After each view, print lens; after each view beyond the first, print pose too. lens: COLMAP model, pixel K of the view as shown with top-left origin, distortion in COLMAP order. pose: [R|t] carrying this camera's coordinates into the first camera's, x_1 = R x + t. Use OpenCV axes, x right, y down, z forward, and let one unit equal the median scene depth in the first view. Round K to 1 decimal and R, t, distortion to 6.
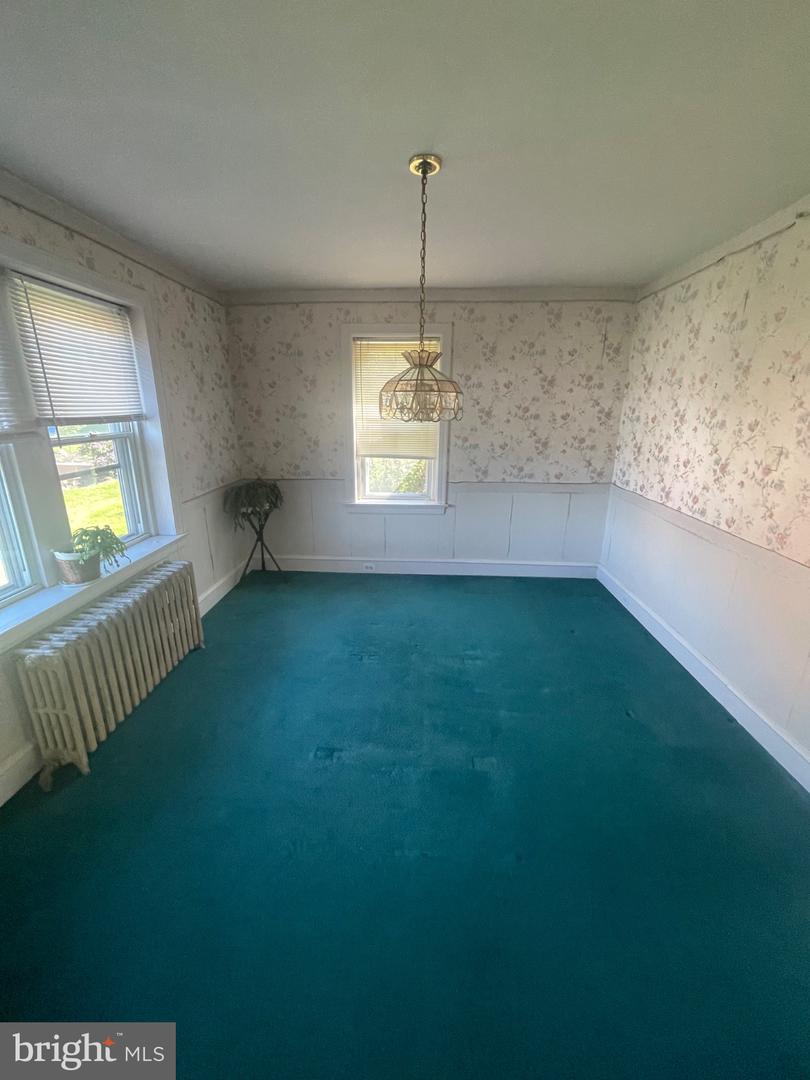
lens RADIAL K [[436.5, 0, 403.4], [0, 436.5, 538.2], [0, 0, 1]] dist [-0.001346, 0.001977]
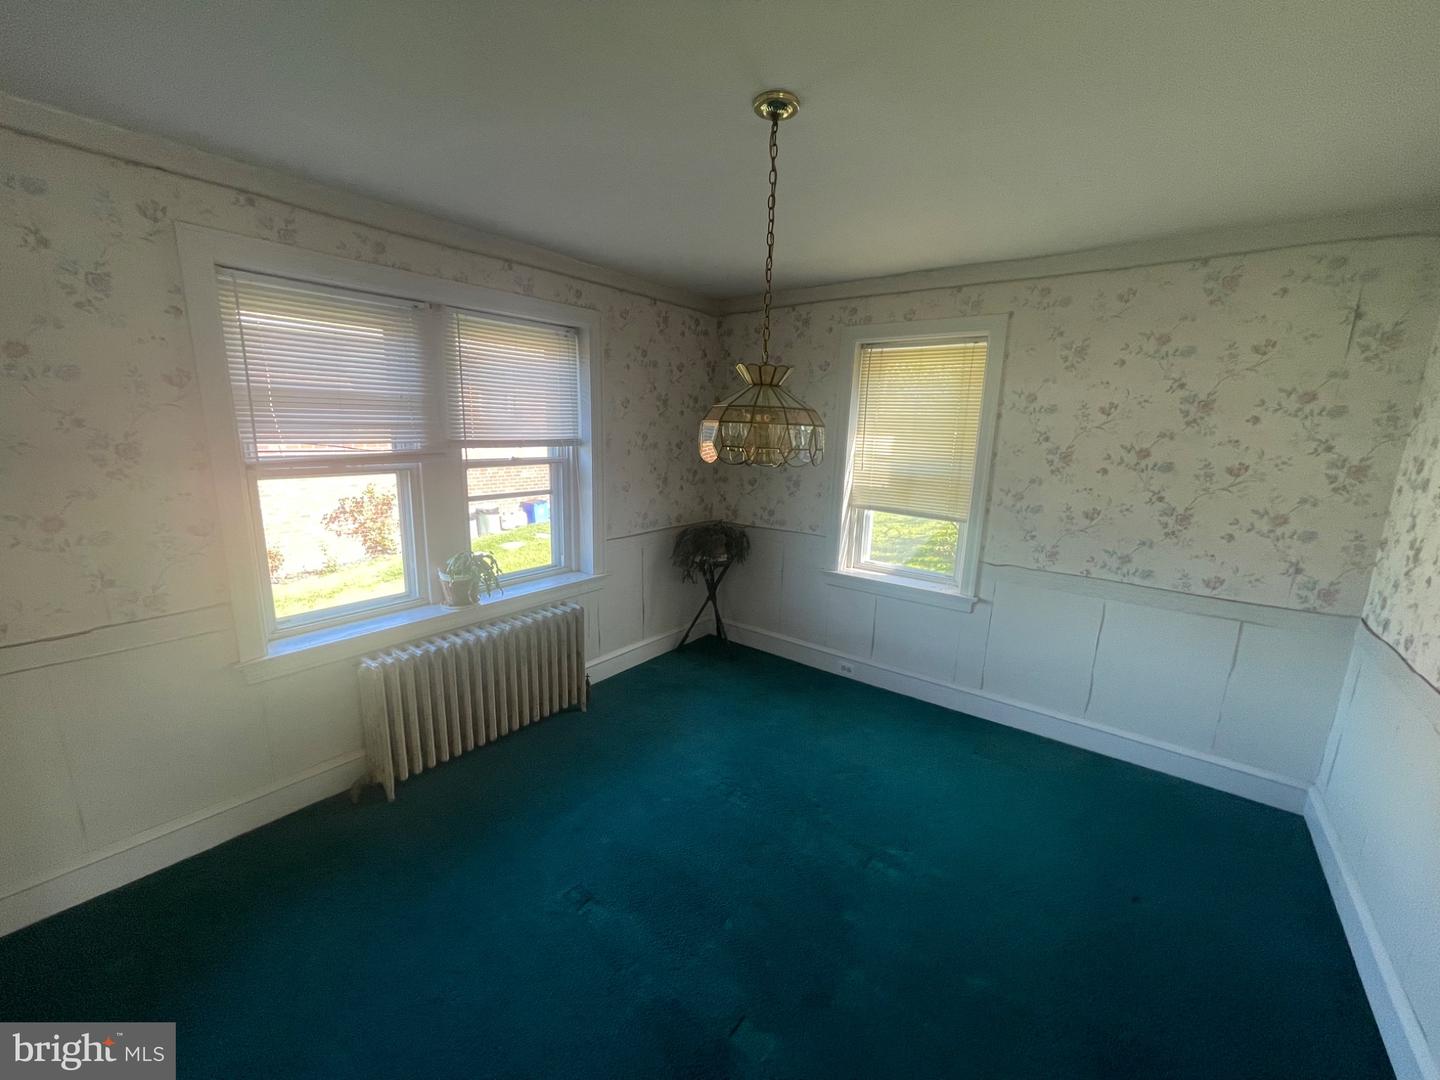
lens RADIAL K [[582.0, 0, 718.2], [0, 582.0, 546.1], [0, 0, 1]] dist [-0.001346, 0.001977]
pose [[0.822726, 0.134653, -0.552260, 0.271982], [-0.188723, 0.981135, -0.041927, -0.051744], [0.536196, 0.138718, 0.832617, 0.129523]]
